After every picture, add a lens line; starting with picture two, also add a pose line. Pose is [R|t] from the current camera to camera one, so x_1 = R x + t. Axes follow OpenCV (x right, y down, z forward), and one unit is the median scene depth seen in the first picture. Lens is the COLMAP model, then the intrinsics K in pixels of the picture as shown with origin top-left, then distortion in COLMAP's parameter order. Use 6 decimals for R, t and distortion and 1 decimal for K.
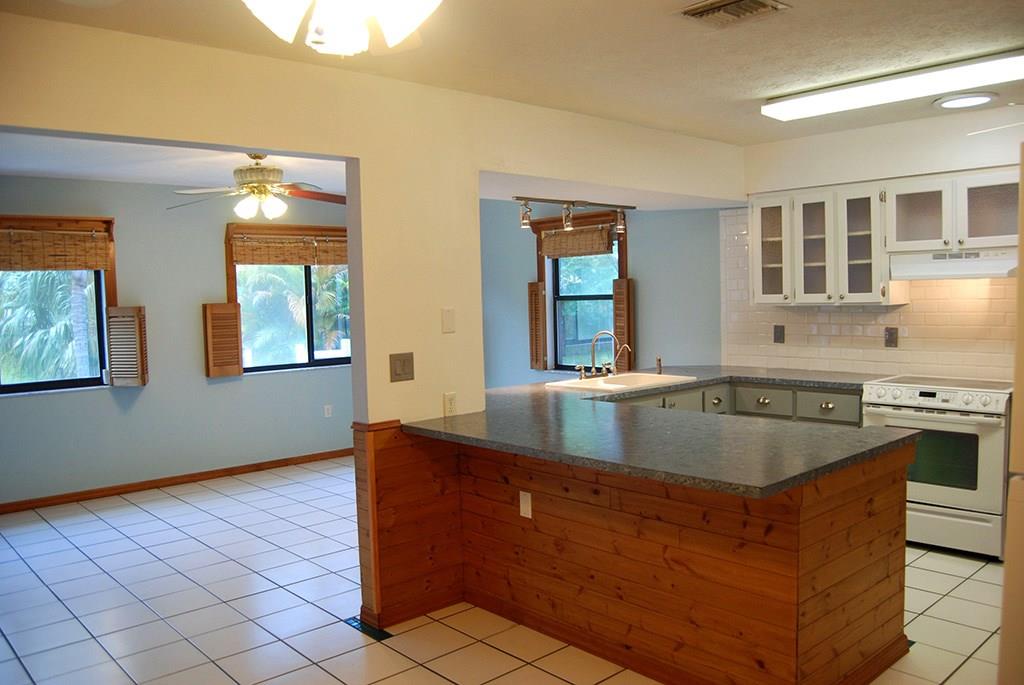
lens RADIAL K [[804.0, 0, 517.4], [0, 804.0, 347.5], [0, 0, 1]] dist [-0.080523, 0.001730]
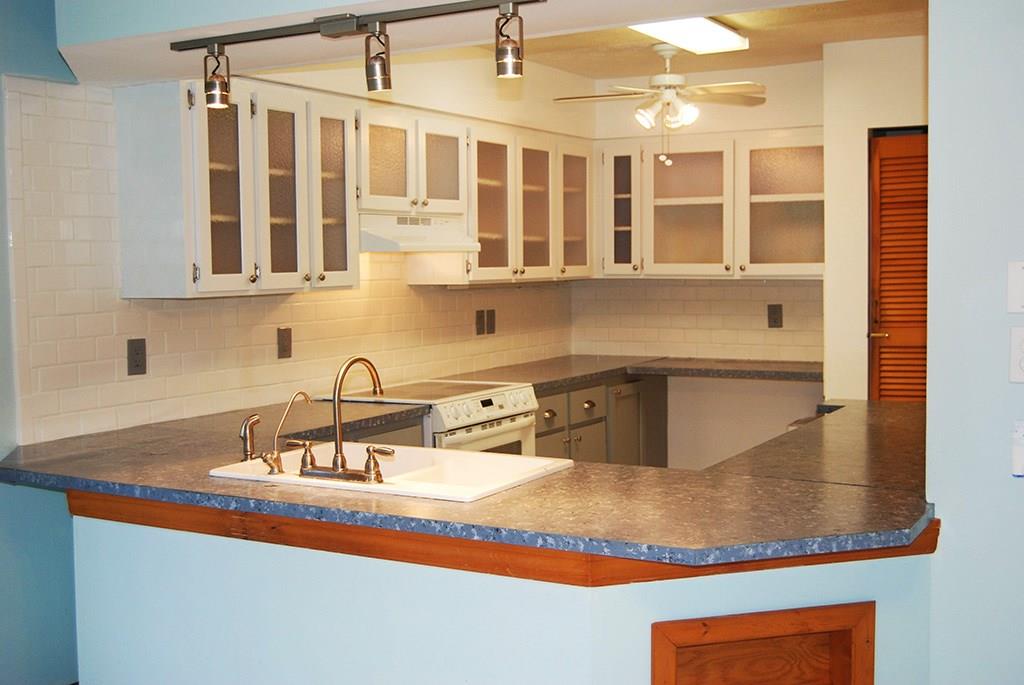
lens RADIAL K [[1210.2, 0, 516.2], [0, 1210.2, 338.8], [0, 0, 1]] dist [-0.072765, 0.000000]
pose [[-0.304374, -0.034203, 0.951938, -0.568218], [0.083478, 0.994552, 0.062425, -0.069207], [-0.948888, 0.098467, -0.299861, 1.261036]]
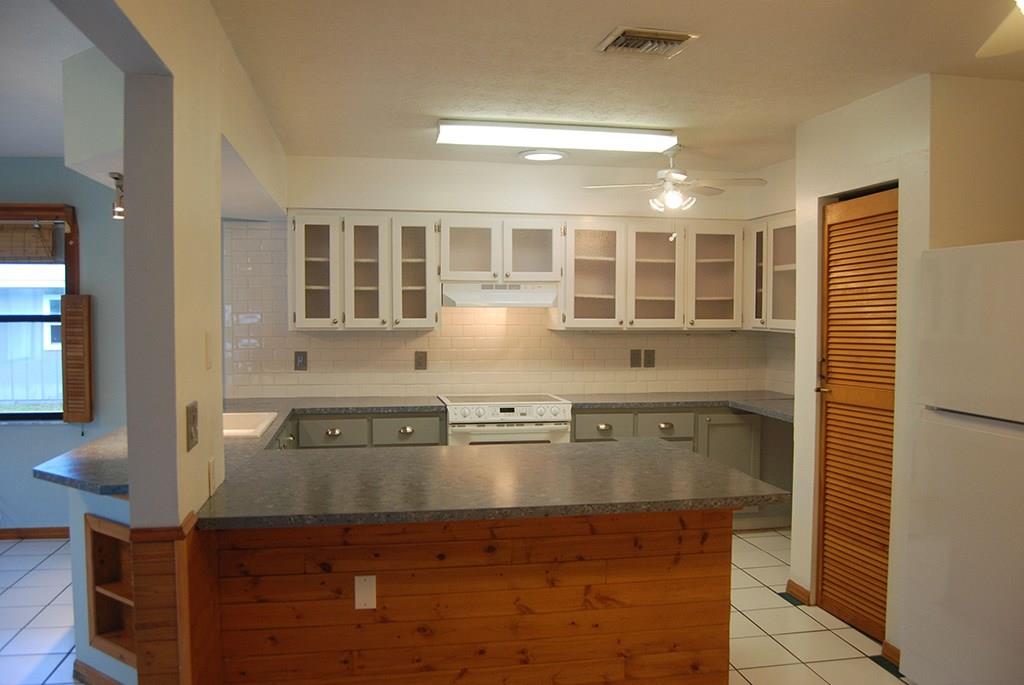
lens RADIAL K [[804.0, 0, 512.2], [0, 804.0, 347.7], [0, 0, 1]] dist [-0.080523, 0.001730]
pose [[0.528127, -0.011711, 0.849085, -0.424940], [0.038947, 0.999187, -0.010444, -0.015991], [-0.848272, 0.038585, 0.528153, 0.370785]]
